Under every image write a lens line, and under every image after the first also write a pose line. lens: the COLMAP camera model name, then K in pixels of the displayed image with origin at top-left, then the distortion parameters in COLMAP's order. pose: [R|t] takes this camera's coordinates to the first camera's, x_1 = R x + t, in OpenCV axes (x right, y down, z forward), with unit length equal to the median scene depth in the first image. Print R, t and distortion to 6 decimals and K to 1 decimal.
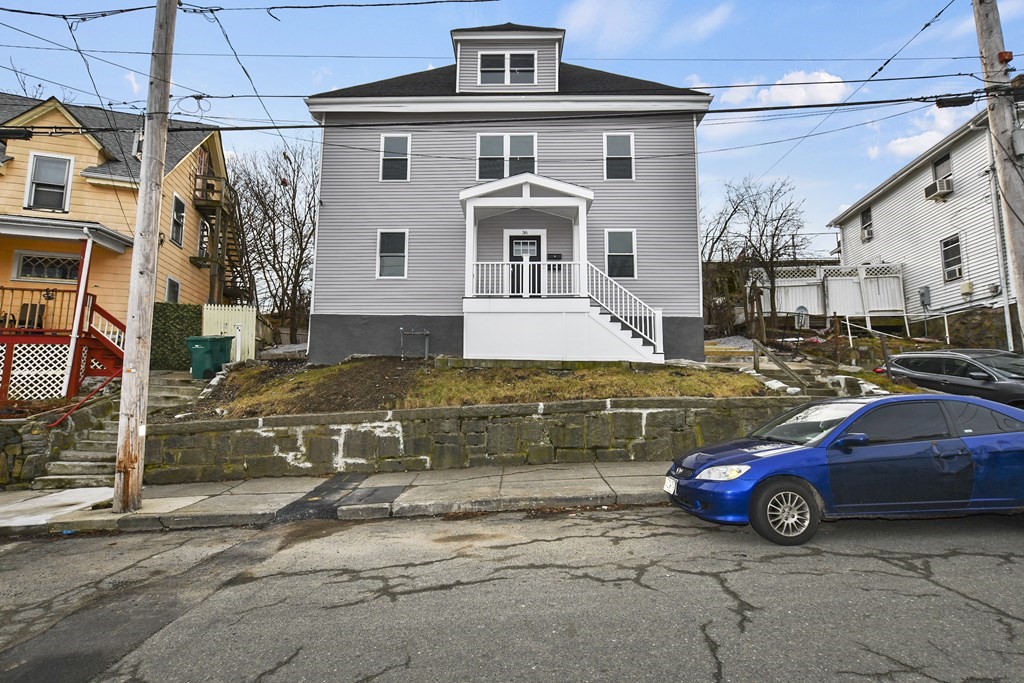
lens RADIAL K [[458.4, 0, 507.6], [0, 458.4, 340.1], [0, 0, 1]] dist [-0.010518, 0.001521]
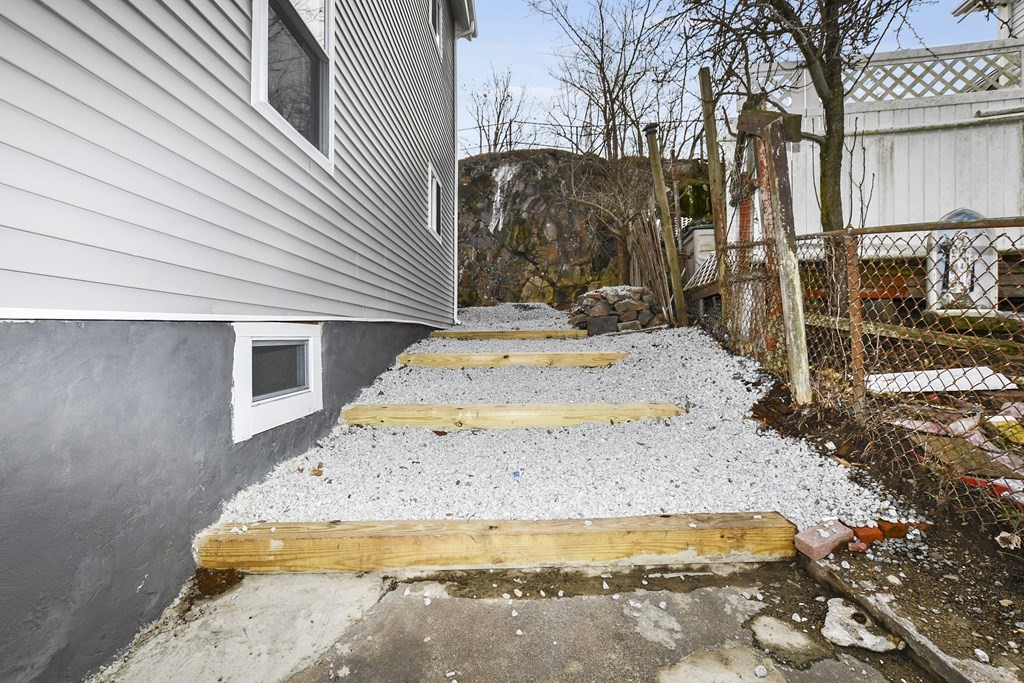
lens RADIAL K [[458.4, 0, 517.1], [0, 458.4, 338.1], [0, 0, 1]] dist [-0.010518, 0.001521]
pose [[0.999622, -0.013075, 0.024192, 0.551110], [0.010394, 0.994120, 0.107788, -0.050539], [-0.025459, -0.107496, 0.993879, 1.021061]]
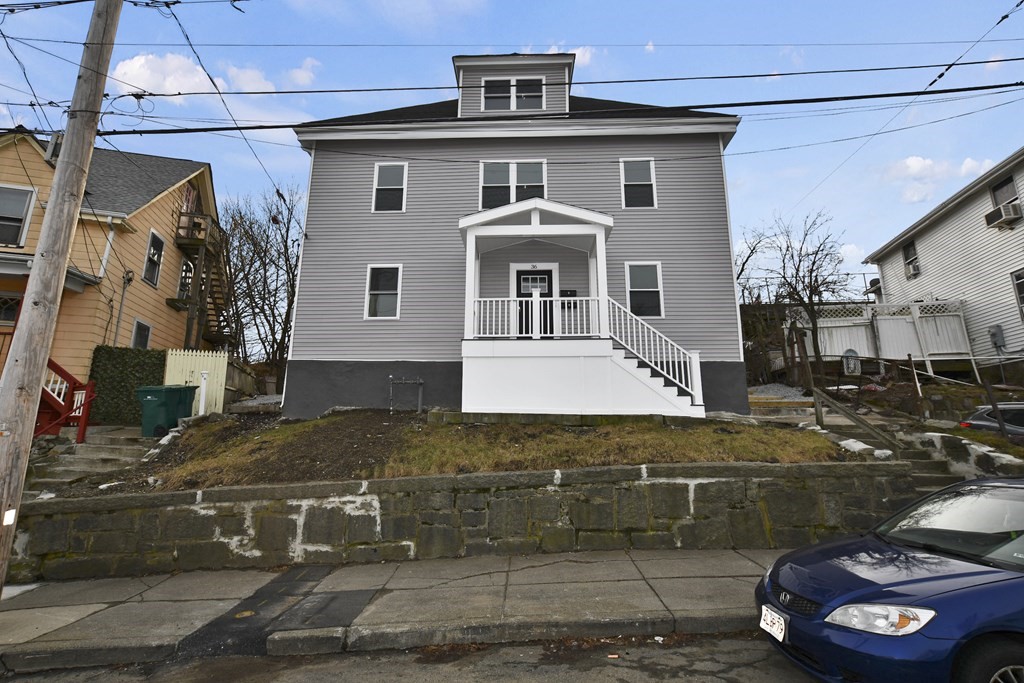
lens RADIAL K [[458.4, 0, 508.7], [0, 458.4, 343.5], [0, 0, 1]] dist [-0.010518, 0.001521]
pose [[0.999884, -0.004546, -0.014531, 0.001374], [0.003105, 0.995210, -0.097708, -0.002055], [0.014906, 0.097652, 0.995109, 0.153762]]
